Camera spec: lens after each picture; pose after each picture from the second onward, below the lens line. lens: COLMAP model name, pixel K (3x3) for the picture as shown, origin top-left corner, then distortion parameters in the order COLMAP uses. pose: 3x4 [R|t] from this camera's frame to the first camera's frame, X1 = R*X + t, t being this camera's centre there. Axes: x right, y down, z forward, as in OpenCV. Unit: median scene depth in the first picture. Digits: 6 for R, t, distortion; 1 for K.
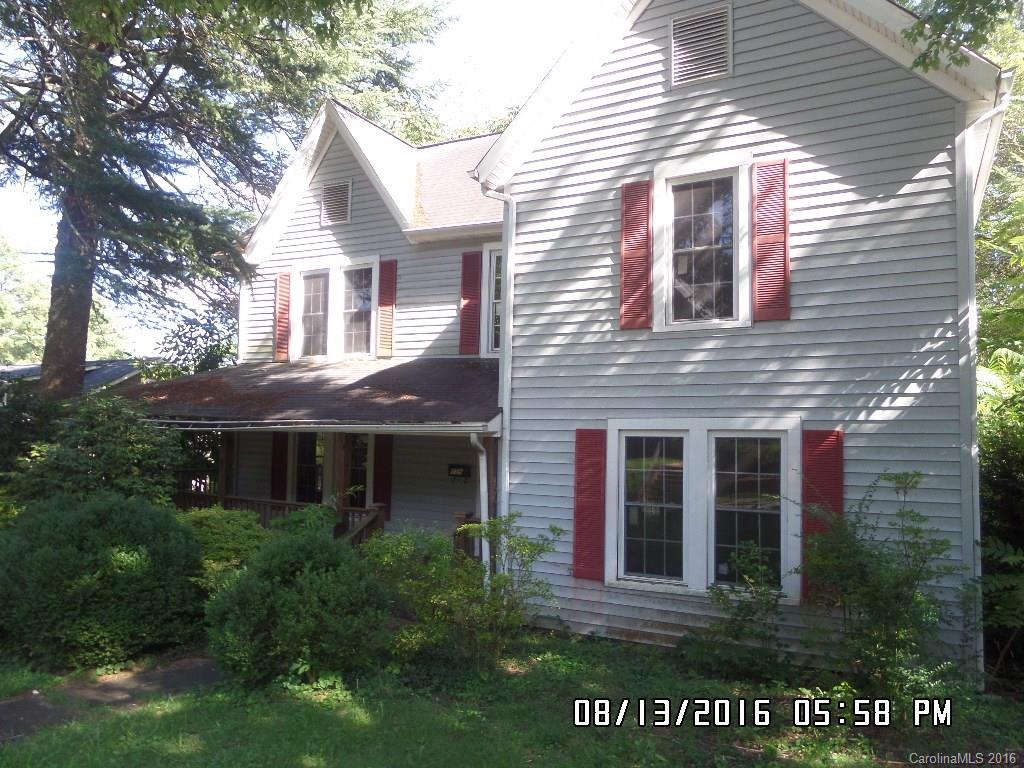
lens RADIAL K [[743.3, 0, 514.7], [0, 743.3, 385.8], [0, 0, 1]] dist [-0.009789, -0.022996]
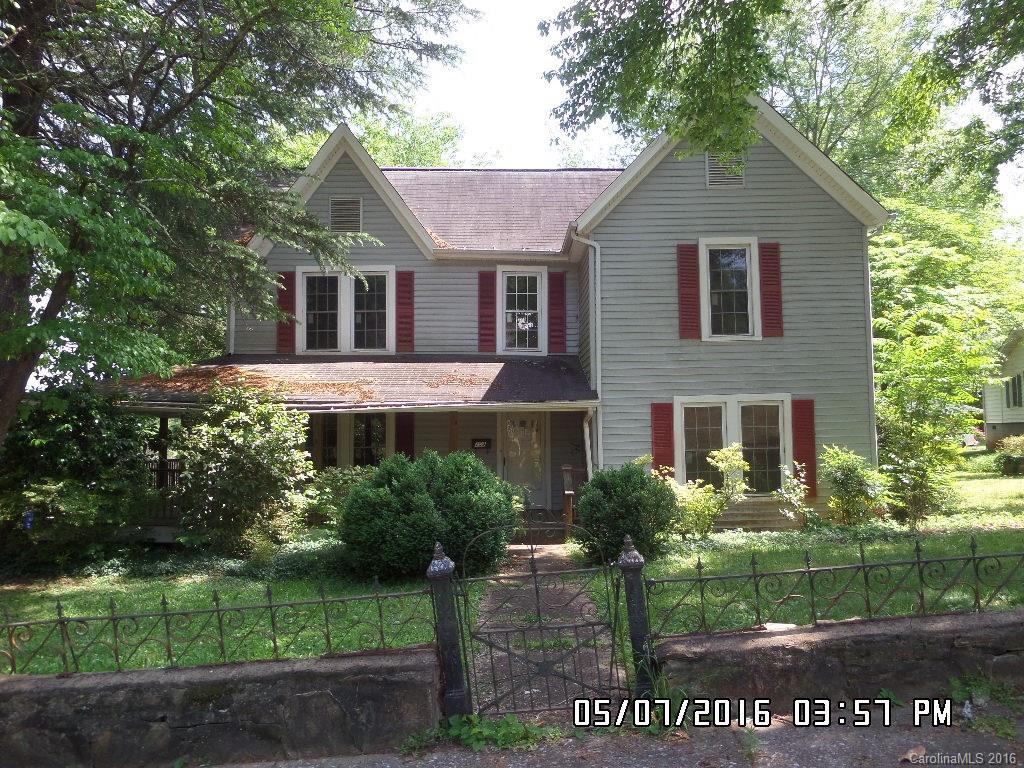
lens RADIAL K [[743.3, 0, 508.0], [0, 743.3, 385.0], [0, 0, 1]] dist [-0.009789, -0.022996]
pose [[0.873768, 0.003724, 0.486328, -0.871588], [-0.001690, 0.999988, -0.004621, 0.026959], [-0.486339, 0.003216, 0.873764, -0.167472]]
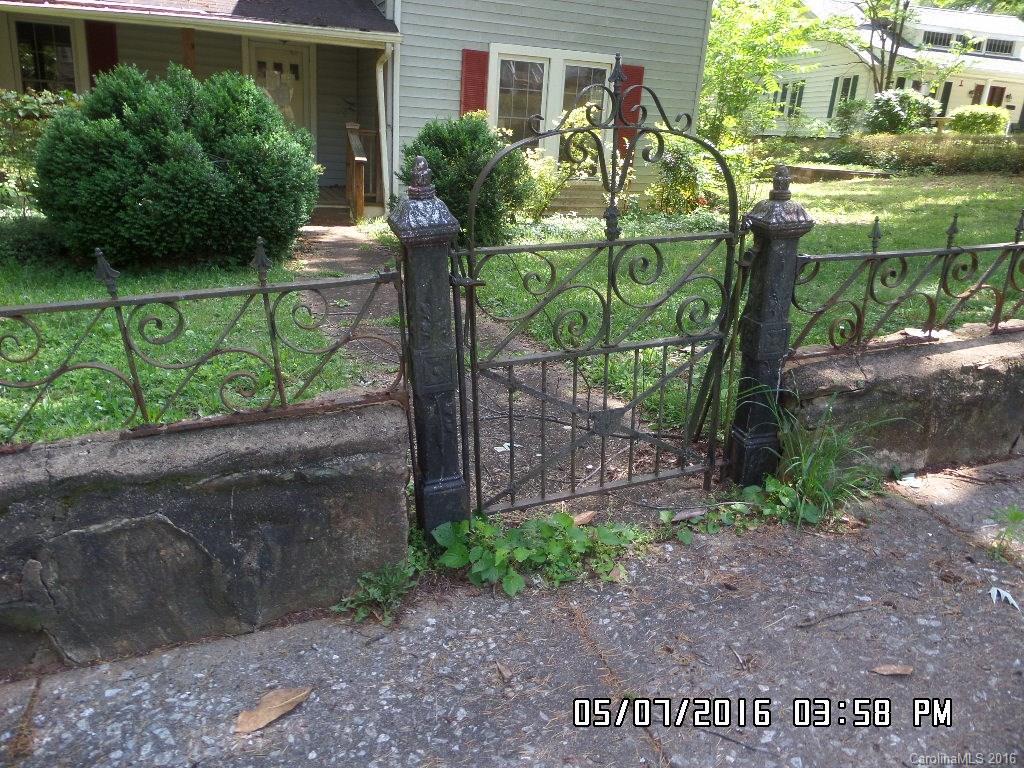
lens RADIAL K [[743.3, 0, 513.9], [0, 743.3, 388.1], [0, 0, 1]] dist [-0.009789, -0.022996]
pose [[0.631942, -0.230845, 0.739838, -0.820440], [-0.098716, 0.922859, 0.372271, 0.104598], [-0.768703, -0.308287, 0.560405, 0.117979]]
